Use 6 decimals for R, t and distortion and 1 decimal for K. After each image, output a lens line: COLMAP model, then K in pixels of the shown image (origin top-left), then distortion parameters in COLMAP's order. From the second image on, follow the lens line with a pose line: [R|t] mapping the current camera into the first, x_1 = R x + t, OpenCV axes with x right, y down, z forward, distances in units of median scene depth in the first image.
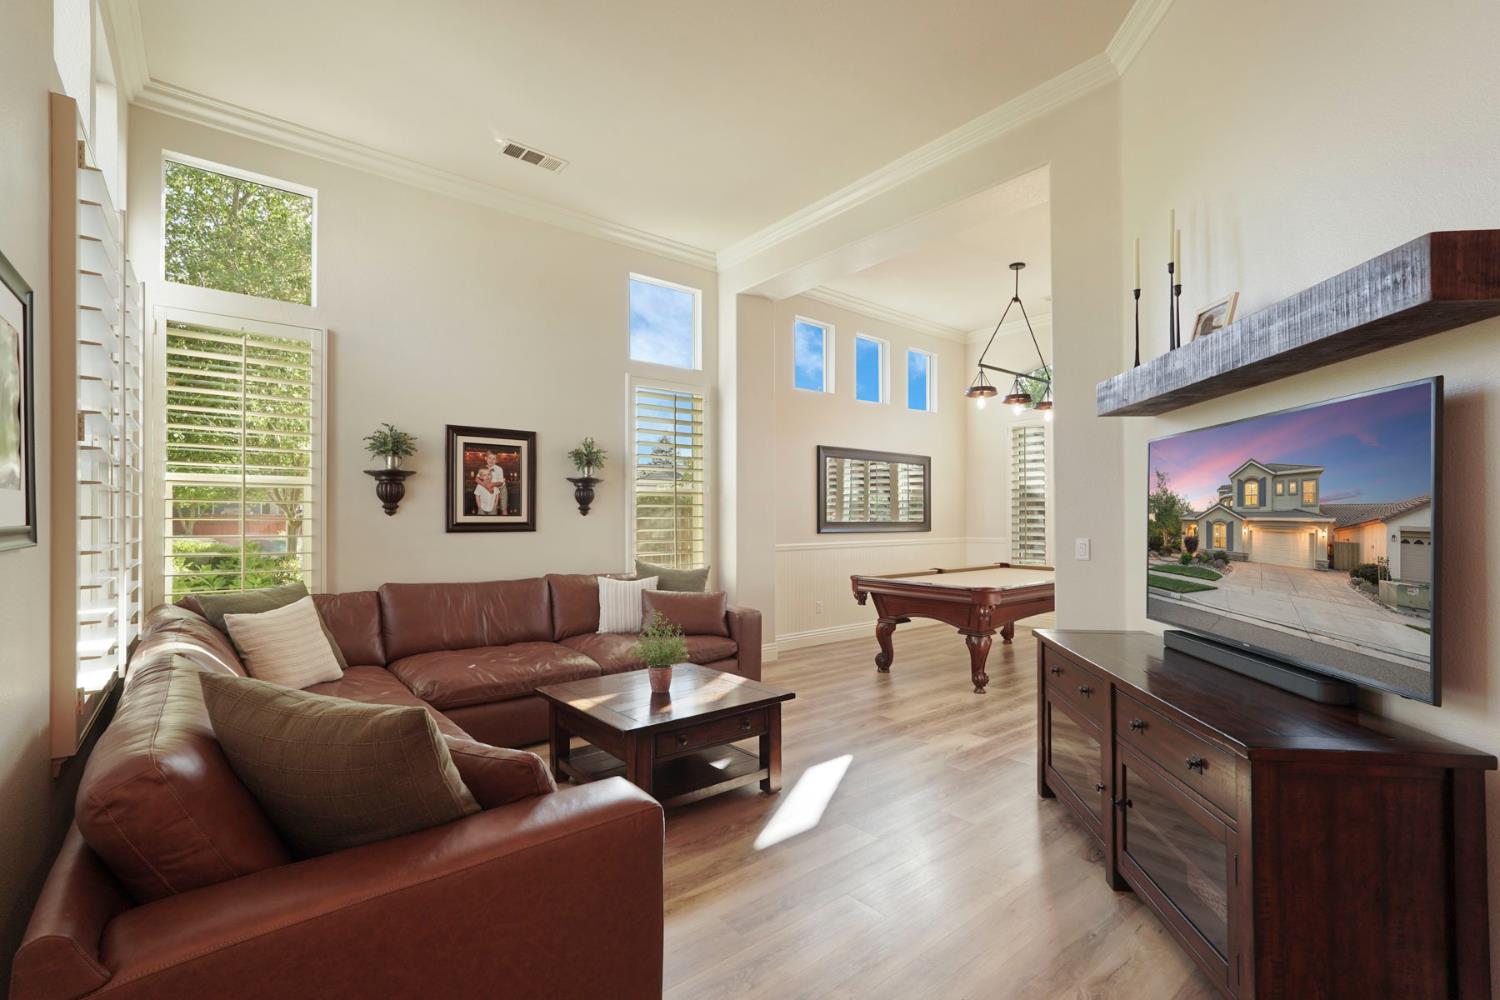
lens RADIAL K [[666.0, 0, 752.6], [0, 666.0, 504.7], [0, 0, 1]] dist [-0.000577, 0.002616]
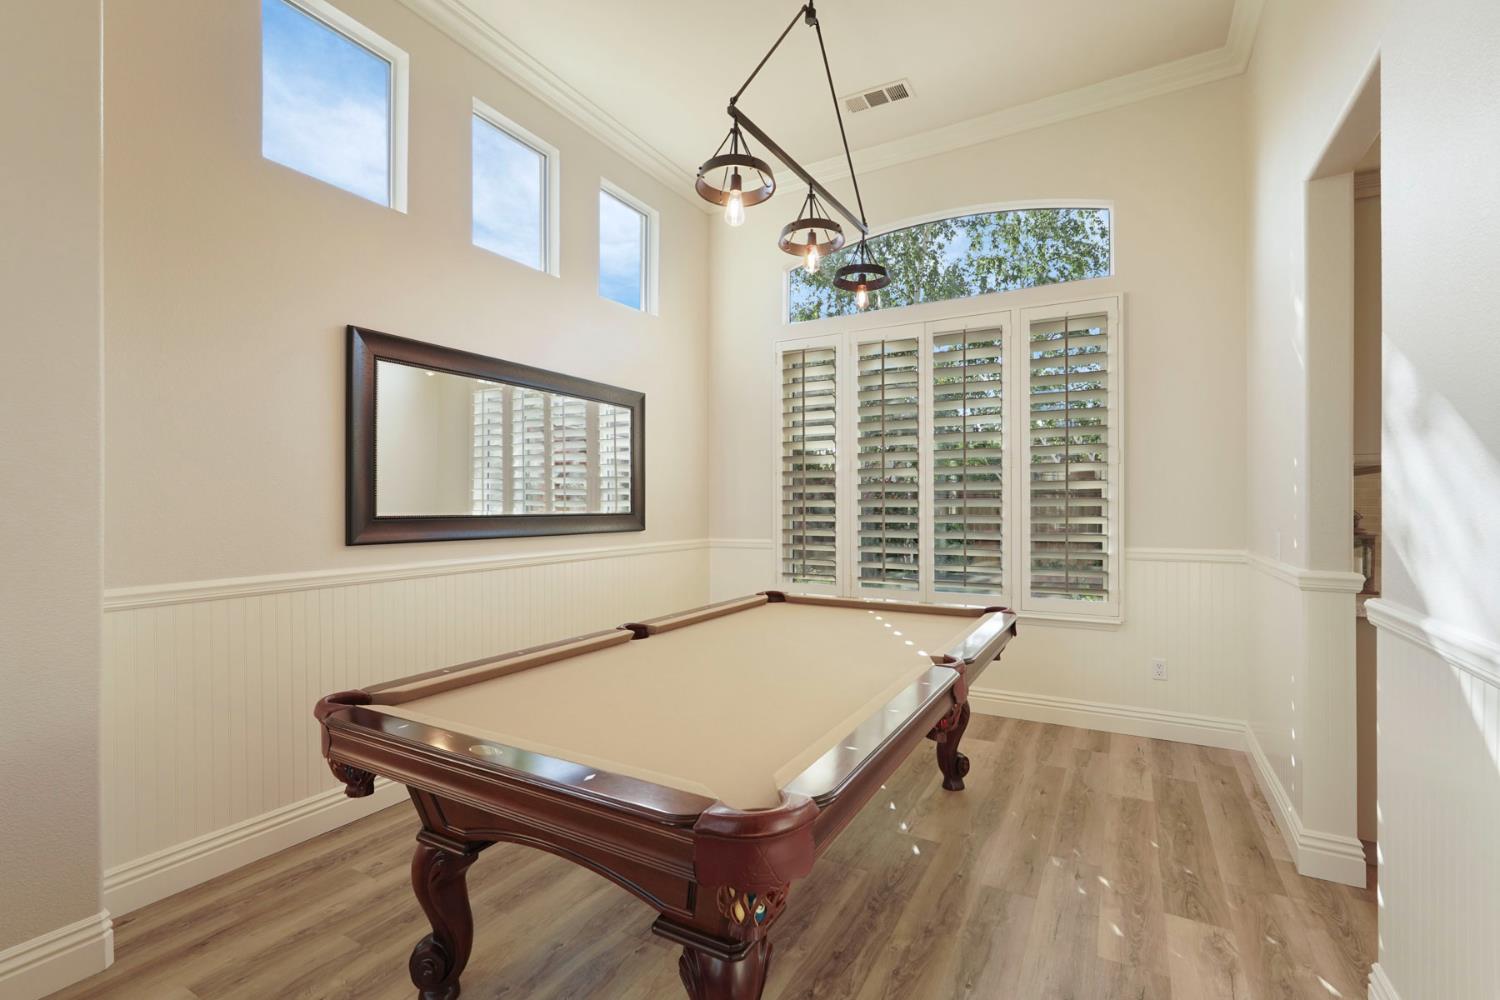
lens RADIAL K [[666.0, 0, 752.2], [0, 666.0, 501.2], [0, 0, 1]] dist [-0.000577, 0.002616]
pose [[0.935224, -0.000367, 0.354056, 0.218896], [-0.003529, 0.999940, 0.010357, 0.013860], [-0.354039, -0.010936, 0.935167, 0.643188]]
